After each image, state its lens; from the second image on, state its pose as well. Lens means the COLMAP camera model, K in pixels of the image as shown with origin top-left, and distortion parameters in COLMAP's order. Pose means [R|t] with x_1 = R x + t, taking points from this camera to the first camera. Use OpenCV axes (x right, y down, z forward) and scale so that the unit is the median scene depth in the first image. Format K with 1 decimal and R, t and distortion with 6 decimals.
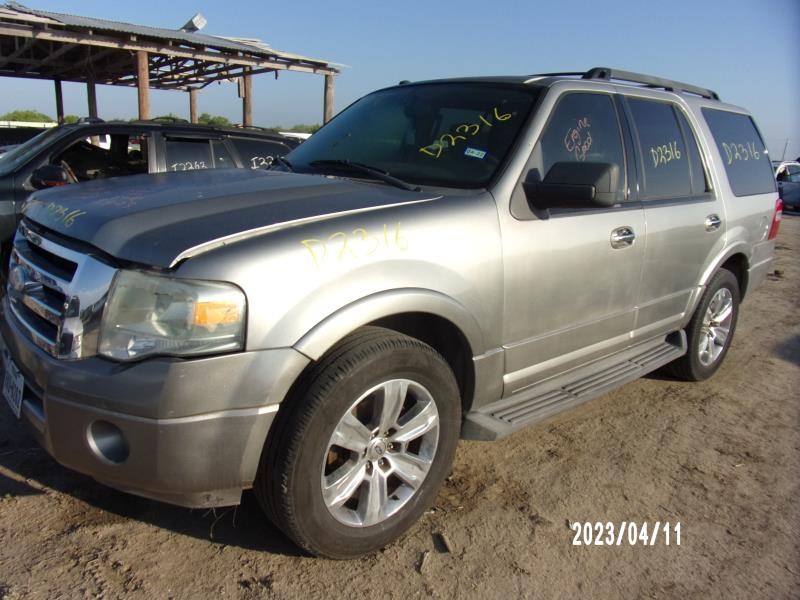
lens RADIAL K [[566.5, 0, 400.0], [0, 566.5, 300.0], [0, 0, 1]] dist [0.004001, -0.000874]
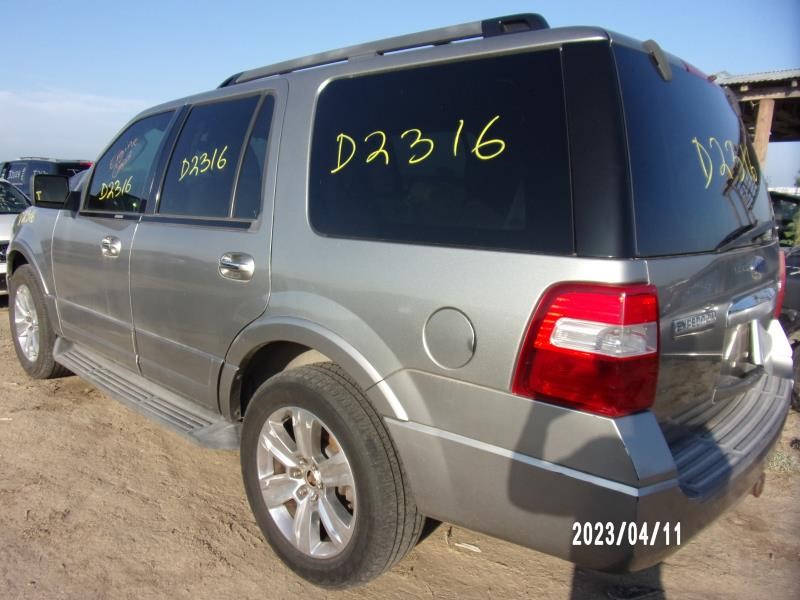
lens RADIAL K [[613.2, 0, 400.0], [0, 613.2, 300.0], [0, 0, 1]] dist [-0.013314, -0.006020]
pose [[0.105799, 0.142751, -0.984088, 1.480383], [-0.279655, 0.953971, 0.108316, -0.267811], [0.954253, 0.263745, 0.140850, 1.296773]]
